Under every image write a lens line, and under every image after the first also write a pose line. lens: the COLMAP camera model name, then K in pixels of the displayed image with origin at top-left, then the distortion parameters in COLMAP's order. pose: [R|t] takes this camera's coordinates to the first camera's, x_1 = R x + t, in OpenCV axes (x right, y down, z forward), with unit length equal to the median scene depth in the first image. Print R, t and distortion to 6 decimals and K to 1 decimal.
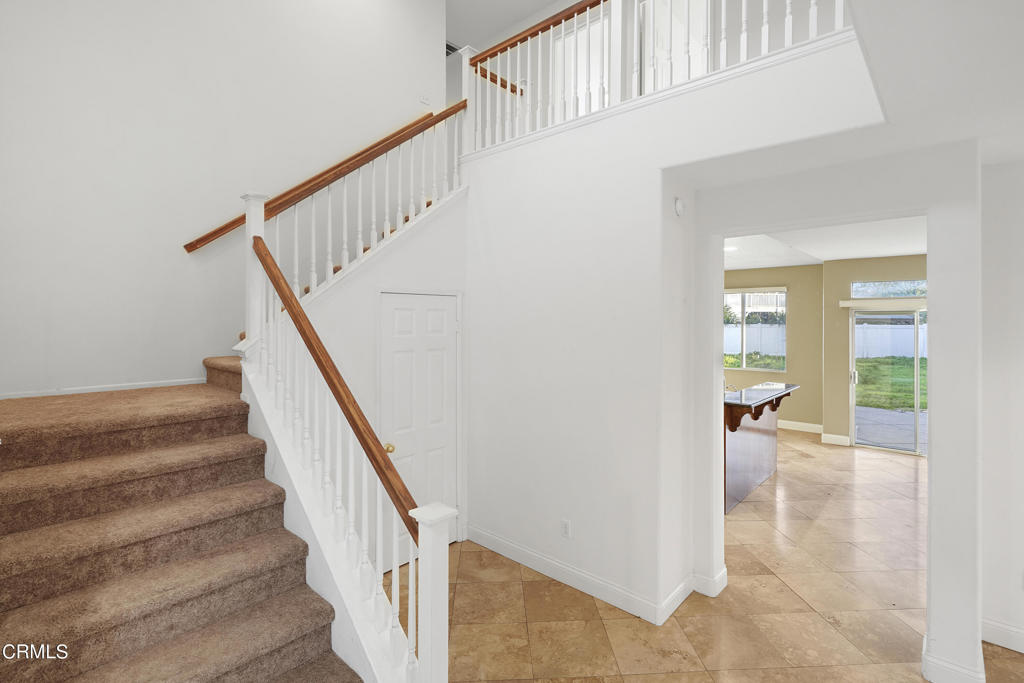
lens RADIAL K [[472.9, 0, 510.0], [0, 472.9, 320.5], [0, 0, 1]] dist [-0.000830, -0.000153]
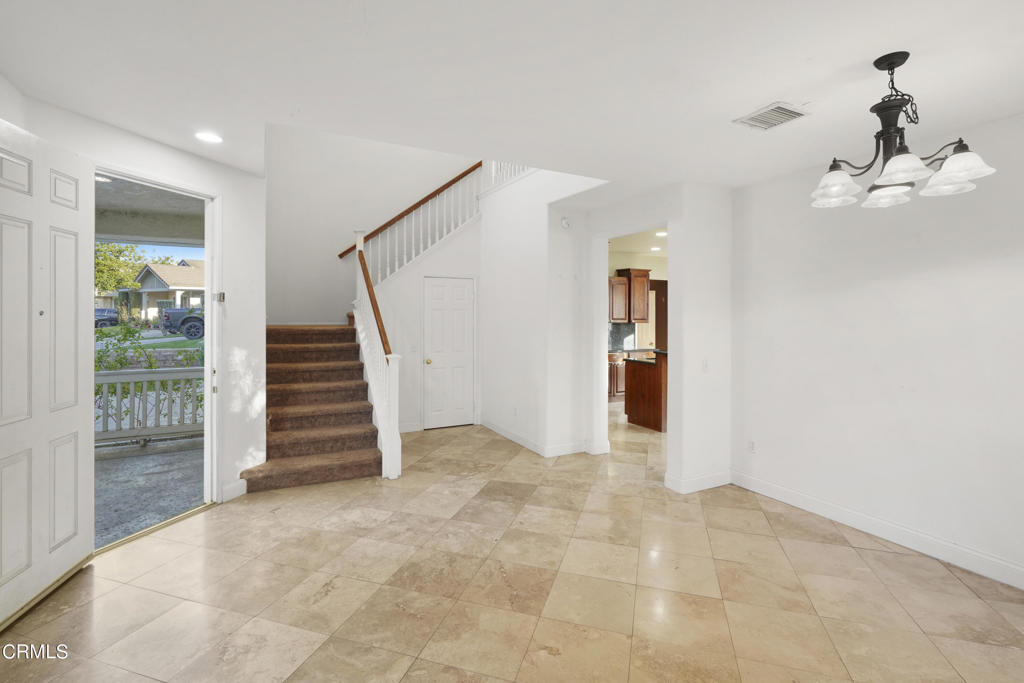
lens RADIAL K [[472.9, 0, 510.0], [0, 472.9, 320.5], [0, 0, 1]] dist [-0.000830, -0.000153]
pose [[0.938590, 0.010655, -0.344870, 0.816183], [-0.006228, 0.999883, 0.013942, 0.099831], [0.344978, -0.010938, 0.938547, -0.748415]]
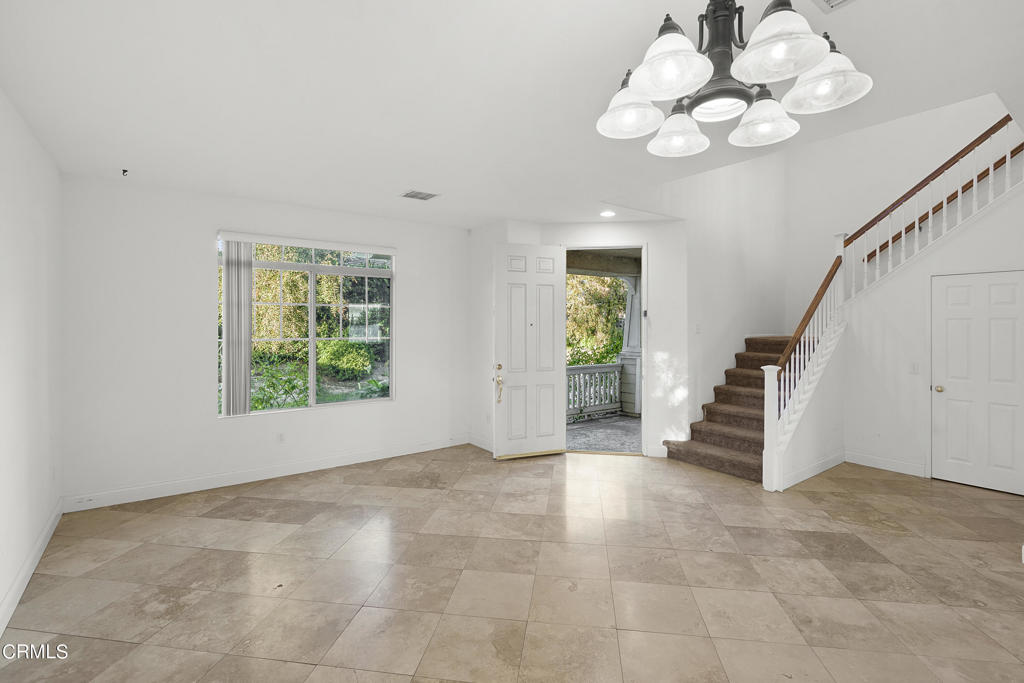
lens RADIAL K [[463.0, 0, 511.8], [0, 463.0, 349.6], [0, 0, 1]] dist [-0.003172, -0.000071]
pose [[-0.184608, 0.049713, -0.981554, 1.555489], [0.002576, 0.998741, 0.050098, 0.105134], [0.982809, 0.006720, -0.184503, 0.033624]]
